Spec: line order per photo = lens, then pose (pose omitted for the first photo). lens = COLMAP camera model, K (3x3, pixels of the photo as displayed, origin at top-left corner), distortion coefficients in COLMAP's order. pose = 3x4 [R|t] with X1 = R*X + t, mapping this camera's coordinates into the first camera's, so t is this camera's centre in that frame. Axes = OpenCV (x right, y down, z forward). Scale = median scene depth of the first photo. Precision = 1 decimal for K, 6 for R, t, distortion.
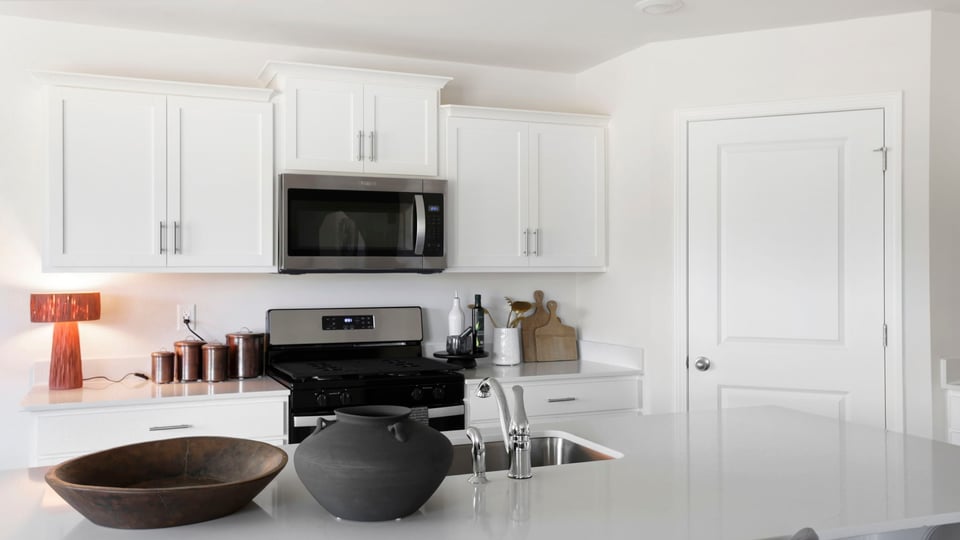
lens RADIAL K [[840.0, 0, 477.9], [0, 840.0, 262.6], [0, 0, 1]] dist [0.045946, 0.004466]
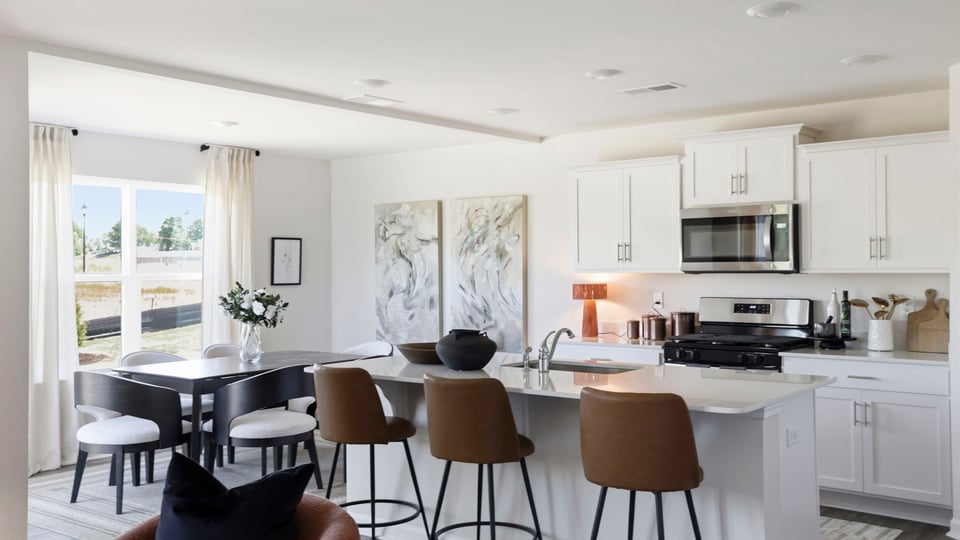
lens RADIAL K [[926.6, 0, 467.1], [0, 926.6, 265.4], [0, 0, 1]] dist [0.051896, 0.009065]
pose [[0.483676, -0.000678, -0.875247, 1.013381], [0.017006, 0.999818, 0.008623, -0.022317], [0.875082, -0.019055, 0.483600, -0.163686]]
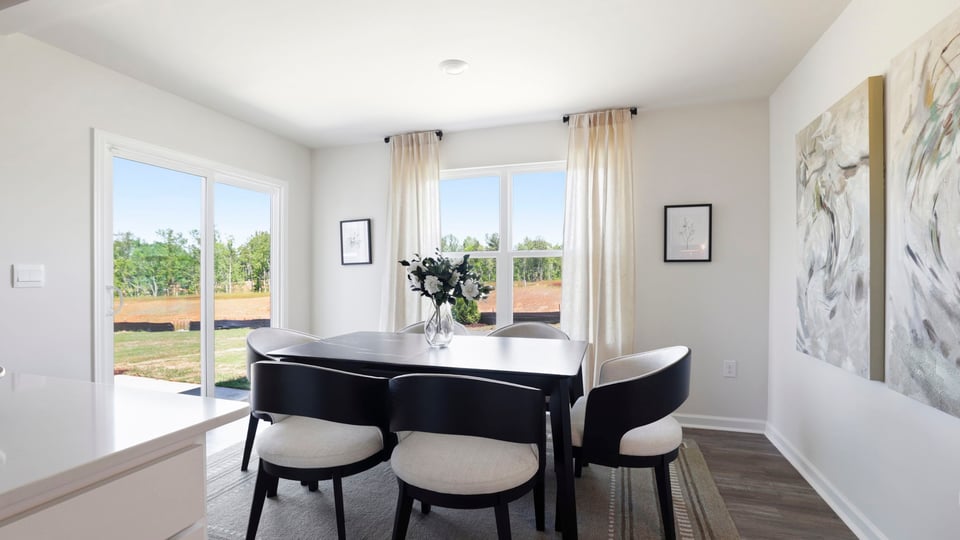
lens RADIAL K [[422.9, 0, 480.4], [0, 422.9, 275.5], [0, 0, 1]] dist [-0.040217, 0.012875]
pose [[-0.651858, 0.007350, -0.758306, -0.220476], [0.014675, 0.999888, -0.002924, 0.059670], [0.758199, -0.013034, -0.651893, 0.751899]]
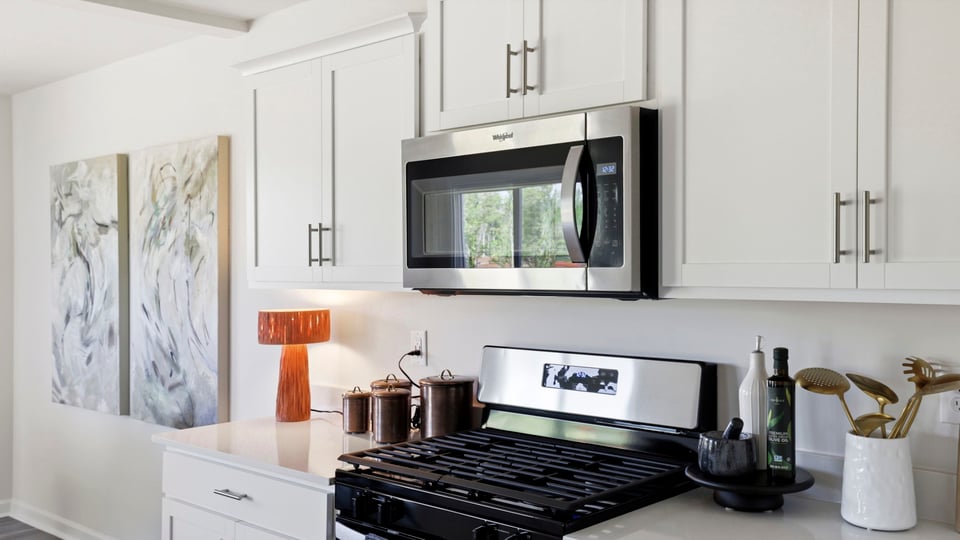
lens RADIAL K [[926.6, 0, 467.1], [0, 926.6, 265.4], [0, 0, 1]] dist [0.051896, 0.009065]
pose [[0.405566, 0.002495, -0.914062, 0.413943], [0.018565, 0.999768, 0.010967, -0.015219], [0.913877, -0.021417, 0.405425, 0.707001]]
